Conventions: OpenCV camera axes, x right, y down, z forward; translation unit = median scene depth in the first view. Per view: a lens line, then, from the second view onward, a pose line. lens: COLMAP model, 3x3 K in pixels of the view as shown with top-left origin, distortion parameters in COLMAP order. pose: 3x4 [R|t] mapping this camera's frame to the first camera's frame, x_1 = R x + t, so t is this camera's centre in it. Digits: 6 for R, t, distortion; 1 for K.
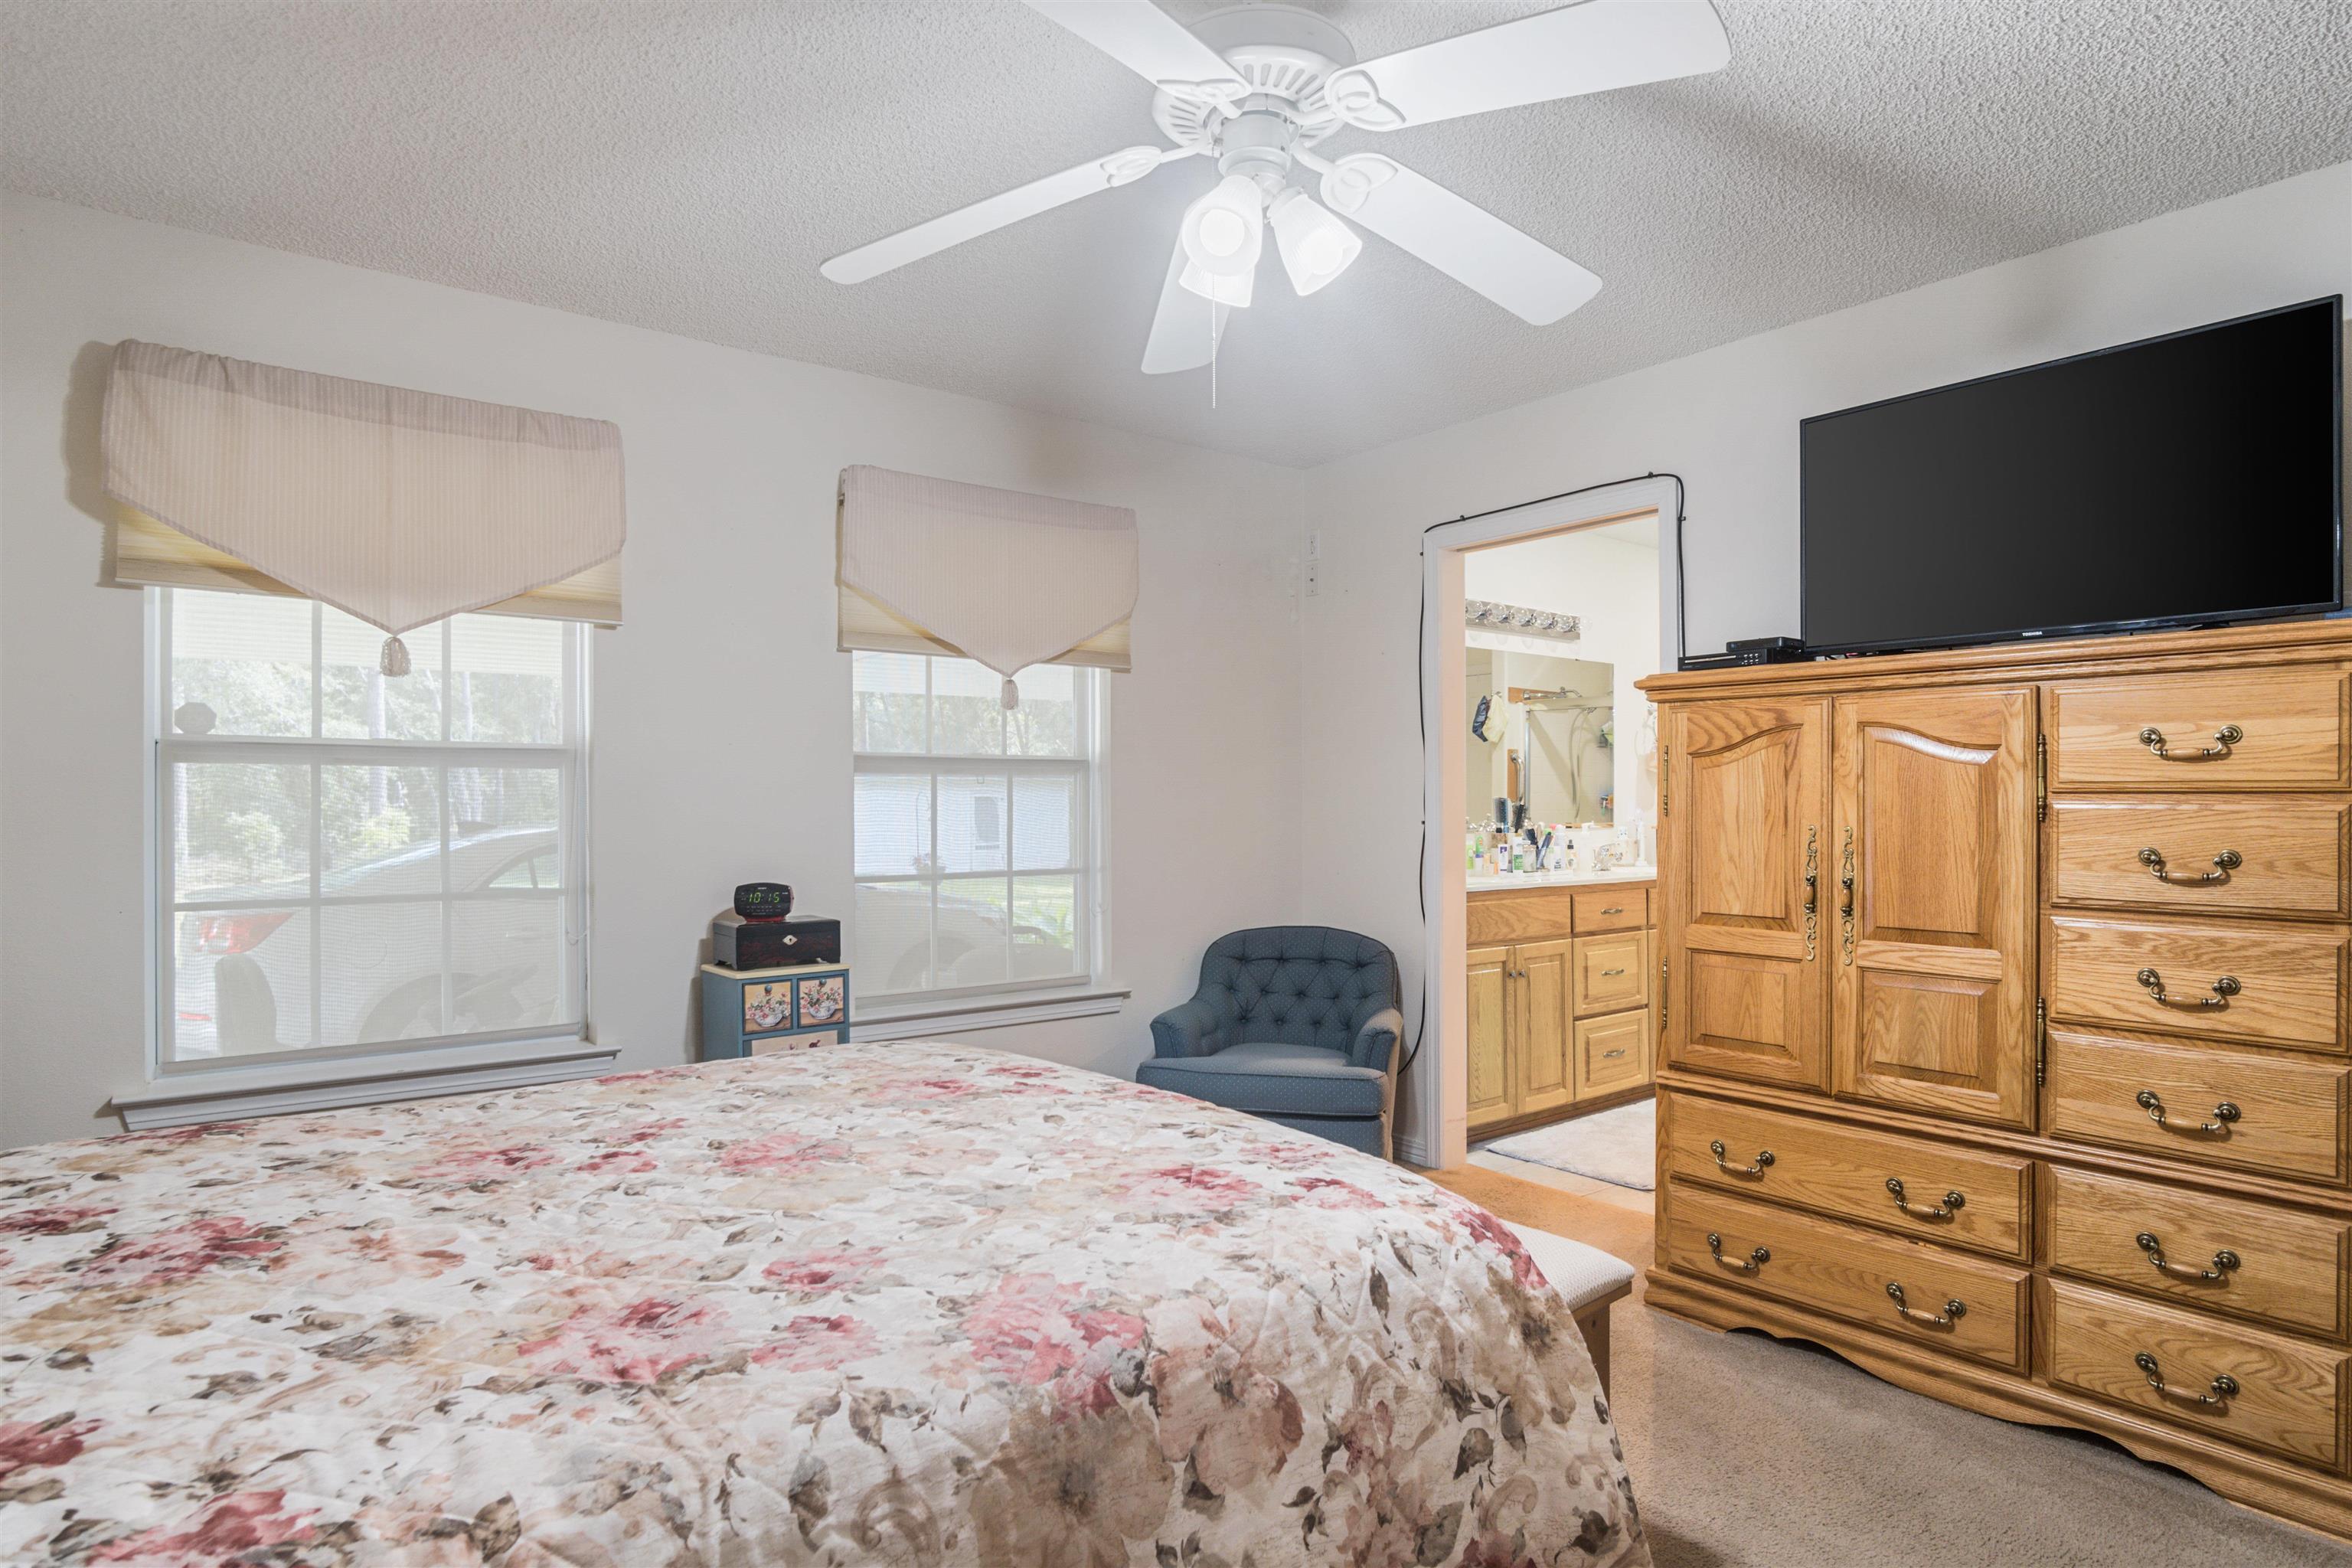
lens RADIAL K [[1267.6, 0, 1173.3], [0, 1267.6, 813.6], [0, 0, 1]] dist [-0.019915, 0.001754]
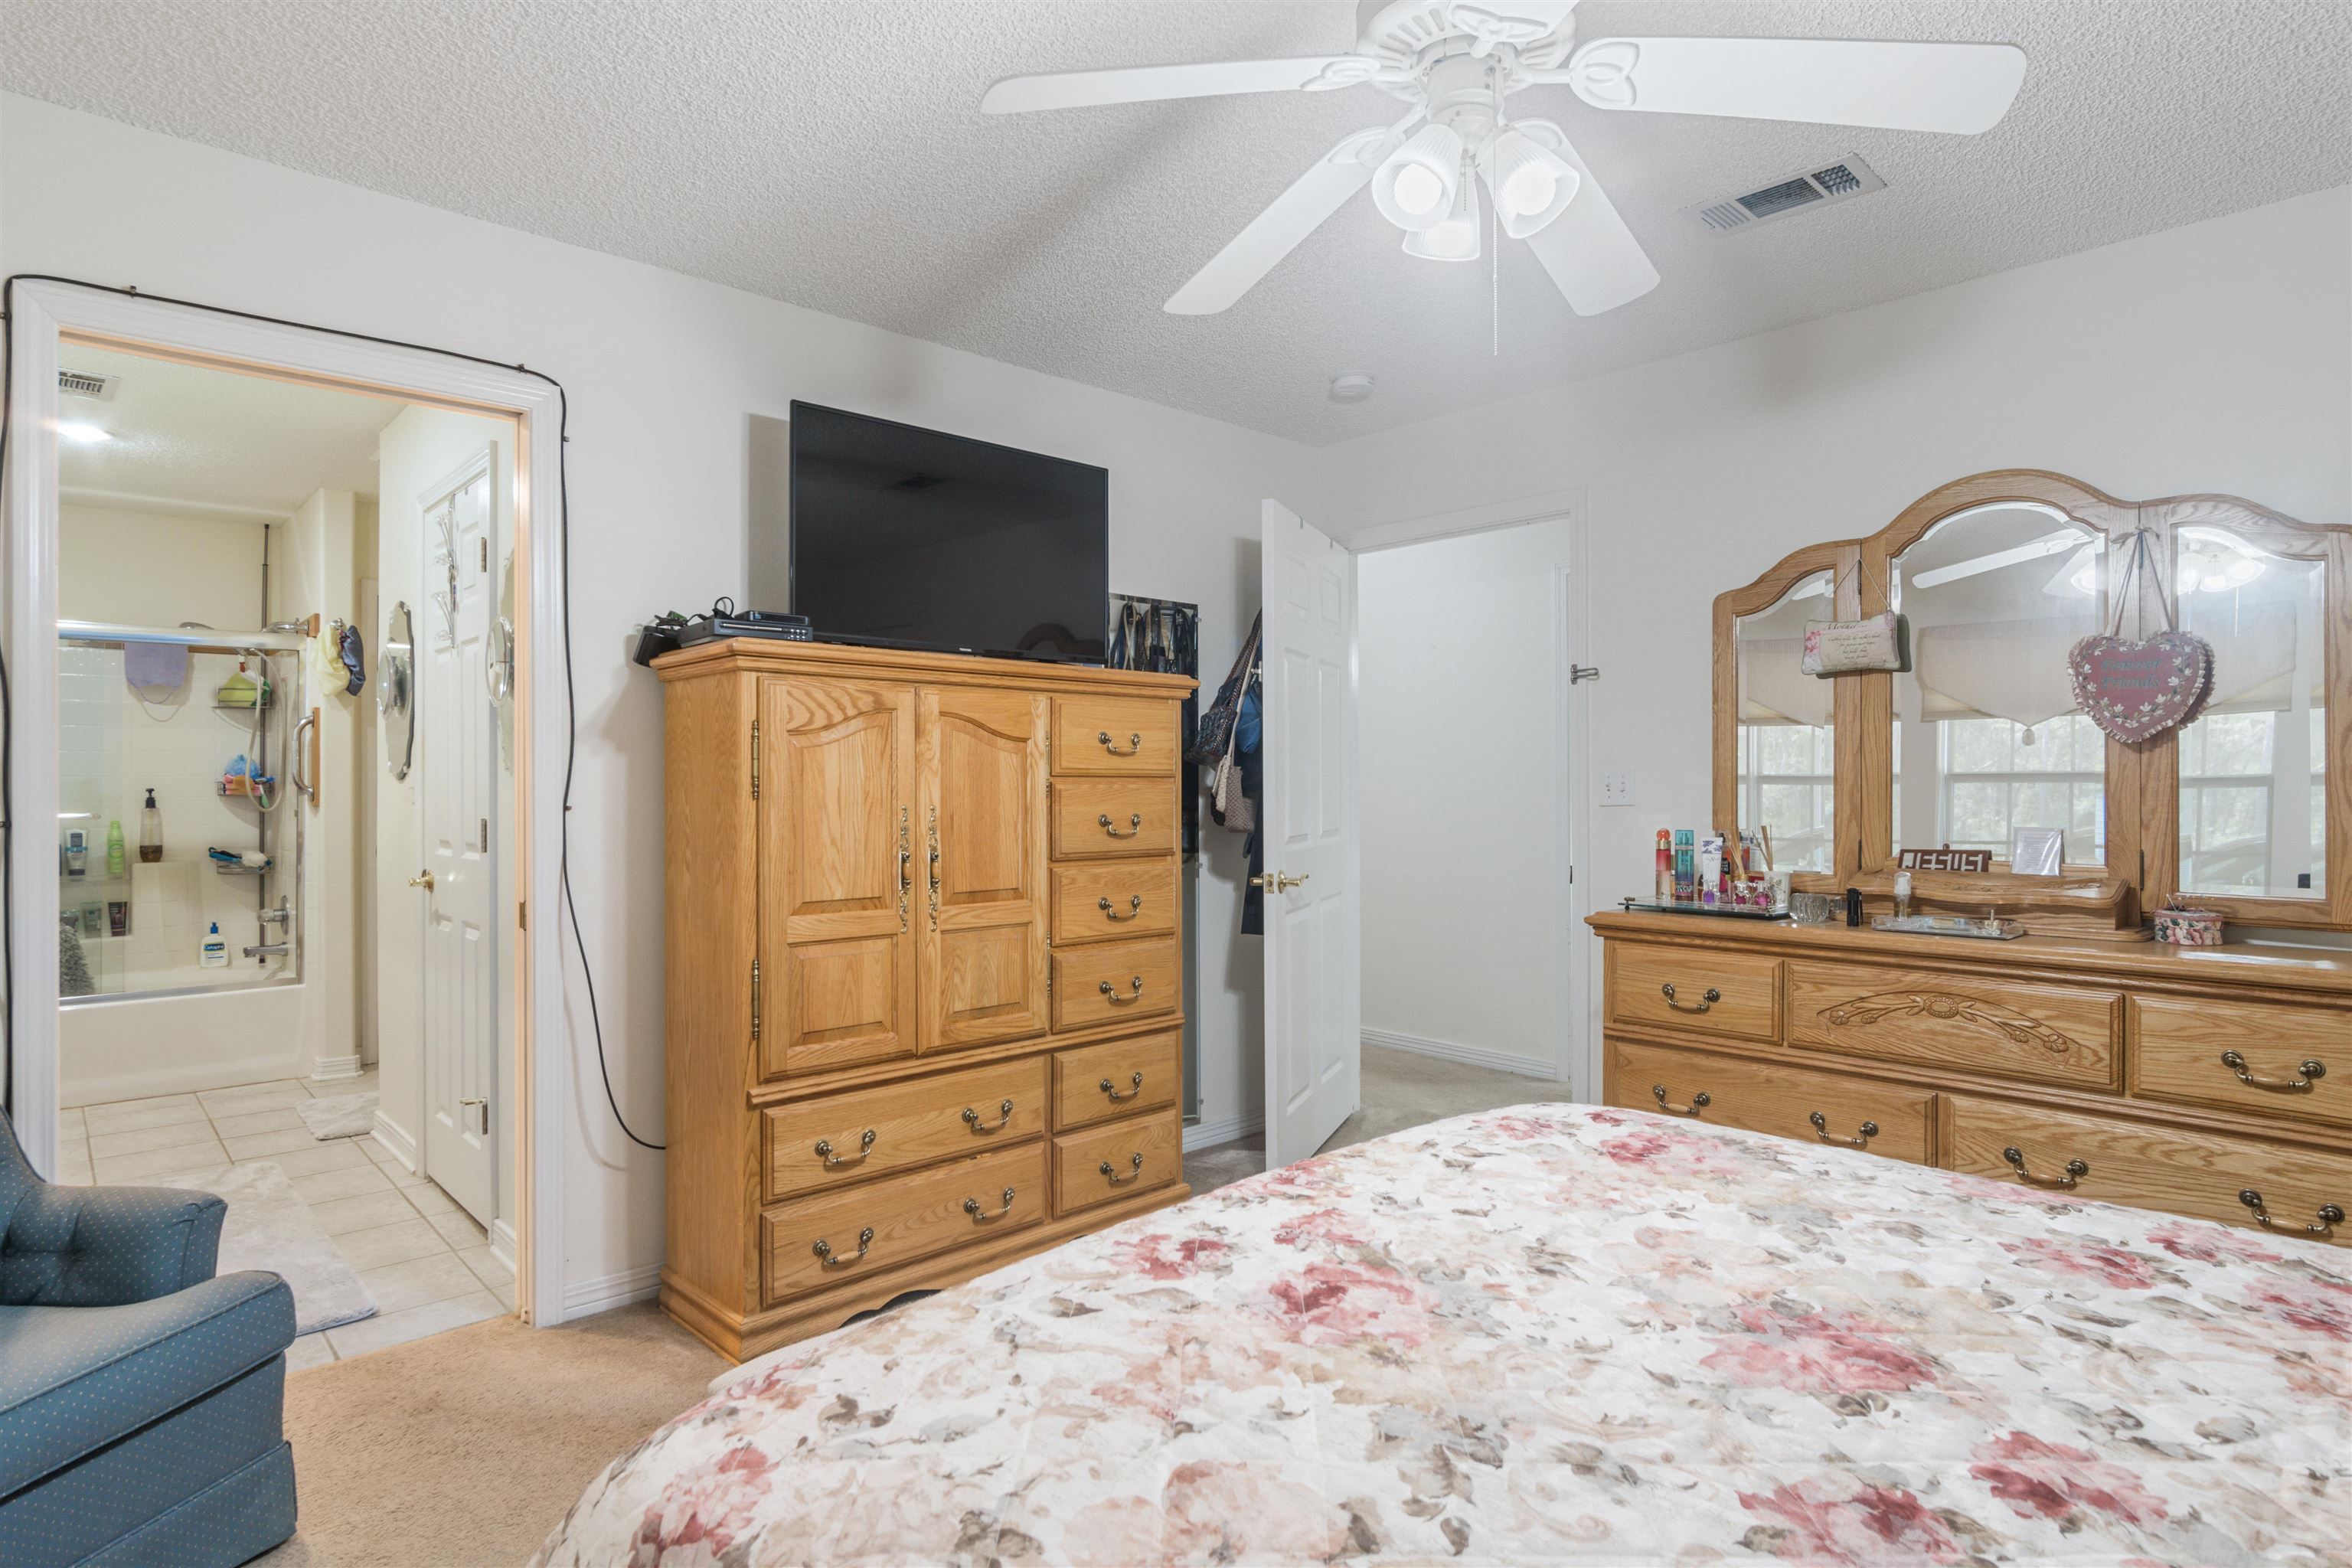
lens RADIAL K [[1253.2, 0, 1185.6], [0, 1253.2, 791.4], [0, 0, 1]] dist [-0.023577, 0.010759]
pose [[-0.094673, -0.006035, 0.995490, -0.627776], [0.011756, 0.999905, 0.007180, -0.008110], [-0.995439, 0.012383, -0.094593, 0.965801]]
